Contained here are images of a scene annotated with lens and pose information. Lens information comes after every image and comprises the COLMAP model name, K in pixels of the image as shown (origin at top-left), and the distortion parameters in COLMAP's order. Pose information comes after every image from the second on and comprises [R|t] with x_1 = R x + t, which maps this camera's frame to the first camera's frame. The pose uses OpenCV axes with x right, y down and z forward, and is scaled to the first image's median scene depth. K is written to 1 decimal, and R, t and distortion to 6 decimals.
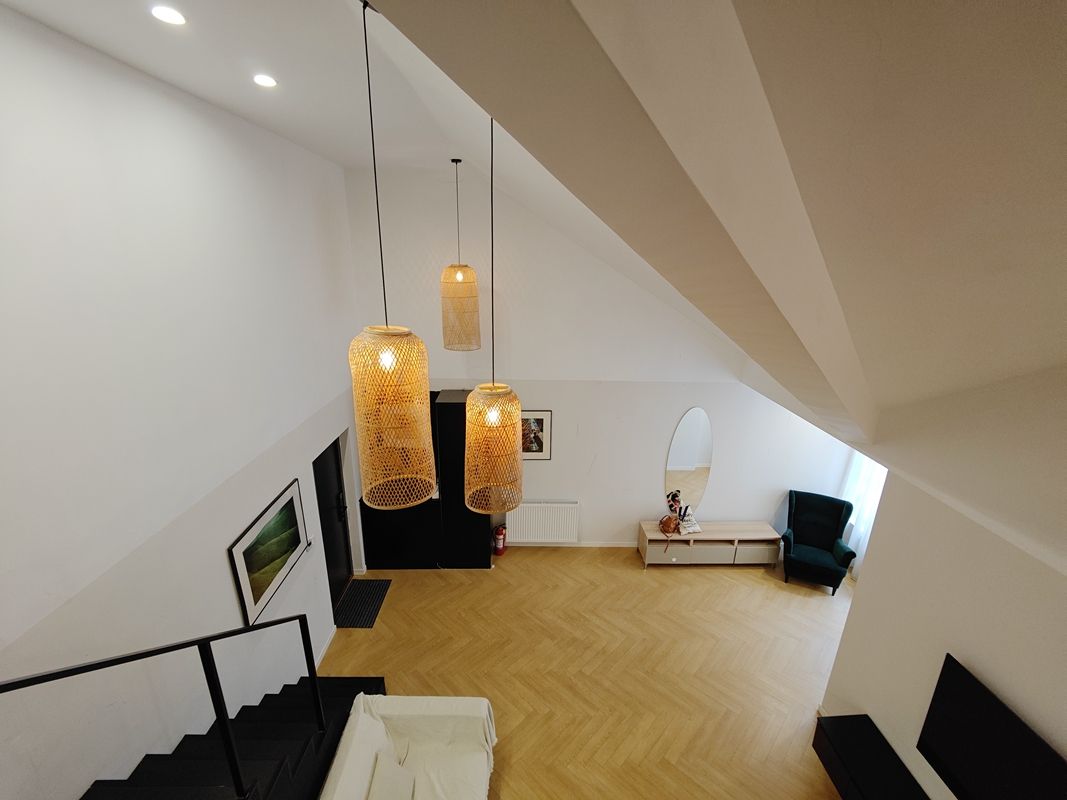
lens RADIAL K [[465.7, 0, 536.0], [0, 465.7, 399.1], [0, 0, 1]] dist [0.003908, -0.004270]
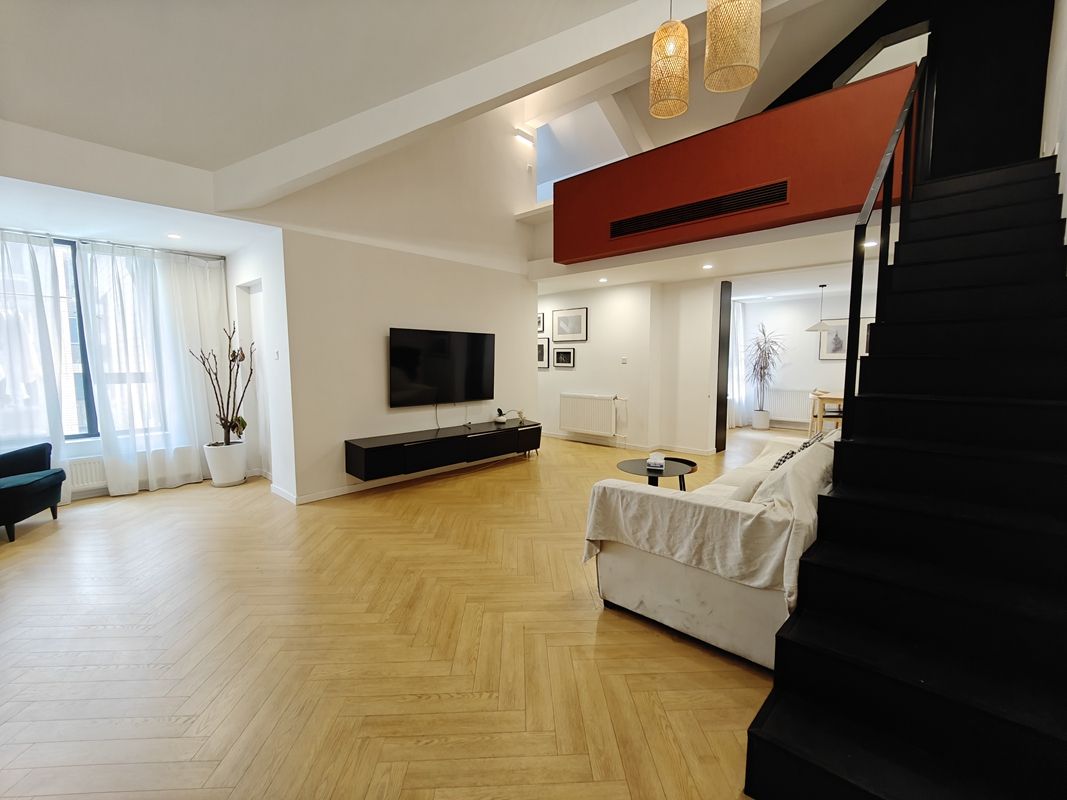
lens RADIAL K [[465.7, 0, 538.2], [0, 465.7, 402.0], [0, 0, 1]] dist [0.003908, -0.004270]
pose [[-0.720532, -0.084855, 0.688210, -0.303592], [0.198926, 0.925473, 0.322378, 0.177493], [-0.664276, 0.369186, -0.649953, 0.874434]]
